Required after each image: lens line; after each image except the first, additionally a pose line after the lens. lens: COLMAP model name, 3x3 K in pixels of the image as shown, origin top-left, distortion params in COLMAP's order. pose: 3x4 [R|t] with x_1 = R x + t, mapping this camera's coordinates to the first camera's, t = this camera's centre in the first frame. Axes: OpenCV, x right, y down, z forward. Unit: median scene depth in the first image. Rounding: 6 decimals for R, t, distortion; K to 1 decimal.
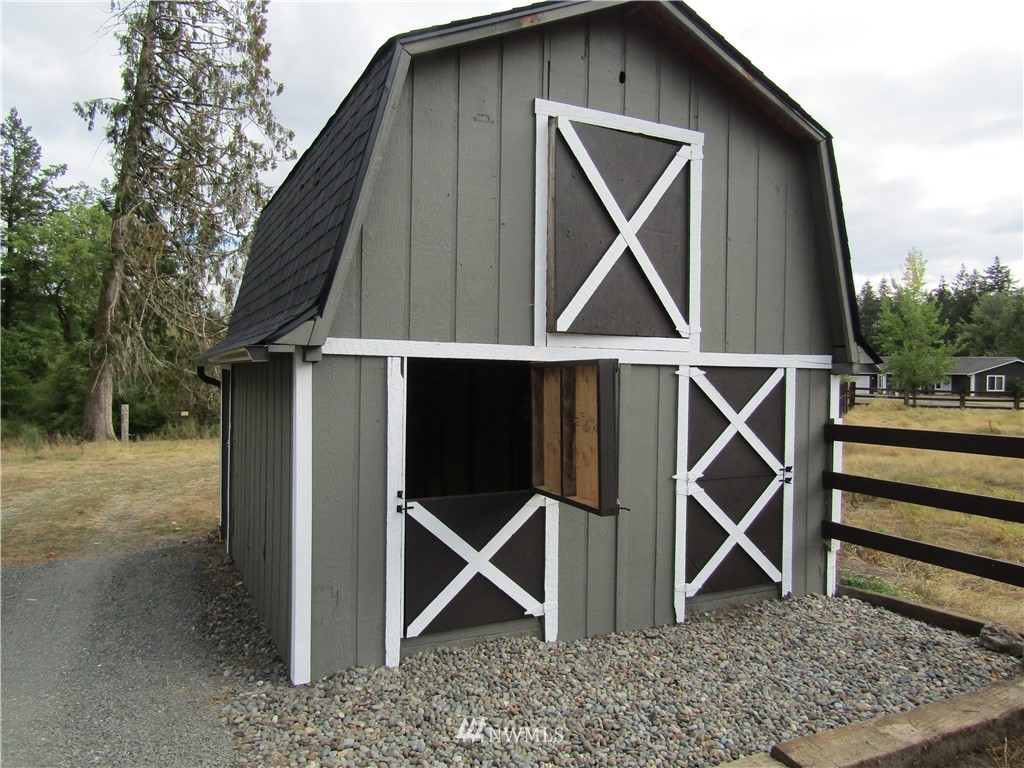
lens RADIAL K [[734.5, 0, 512.0], [0, 734.5, 384.0], [0, 0, 1]] dist [-0.001264, -0.004800]
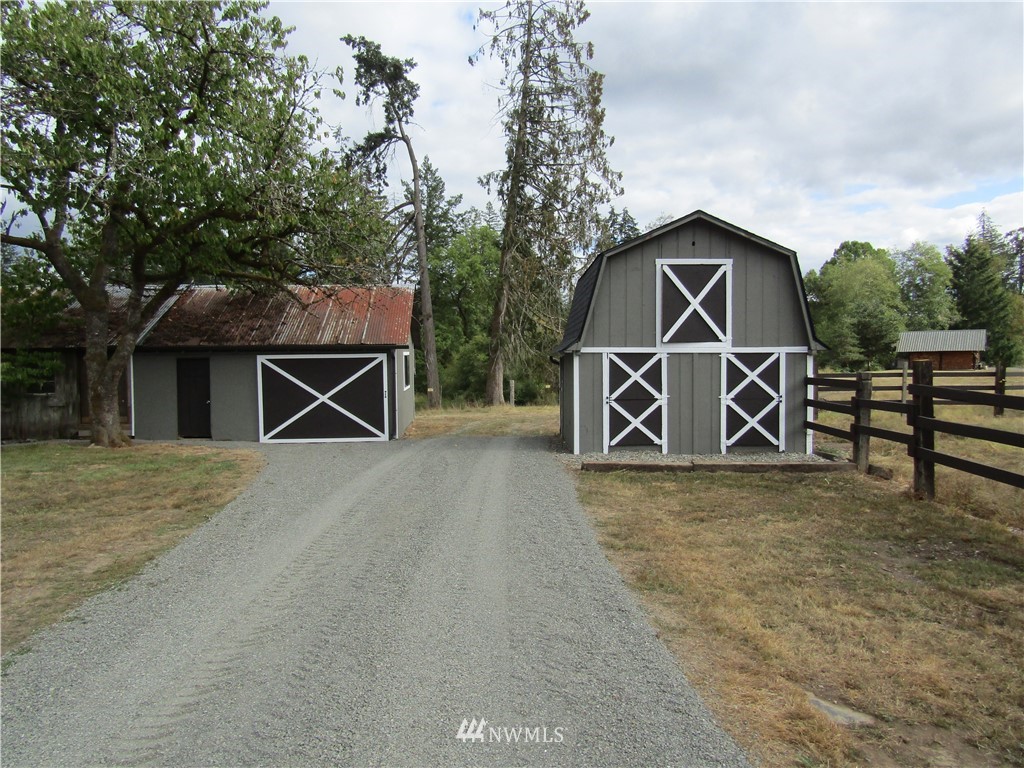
lens RADIAL K [[734.5, 0, 512.0], [0, 734.5, 384.0], [0, 0, 1]] dist [-0.001264, -0.004800]
pose [[0.890390, -0.000640, -0.455197, 0.140991], [0.011219, 0.999726, 0.020540, 0.004064], [0.455059, -0.023395, 0.890154, -0.302322]]
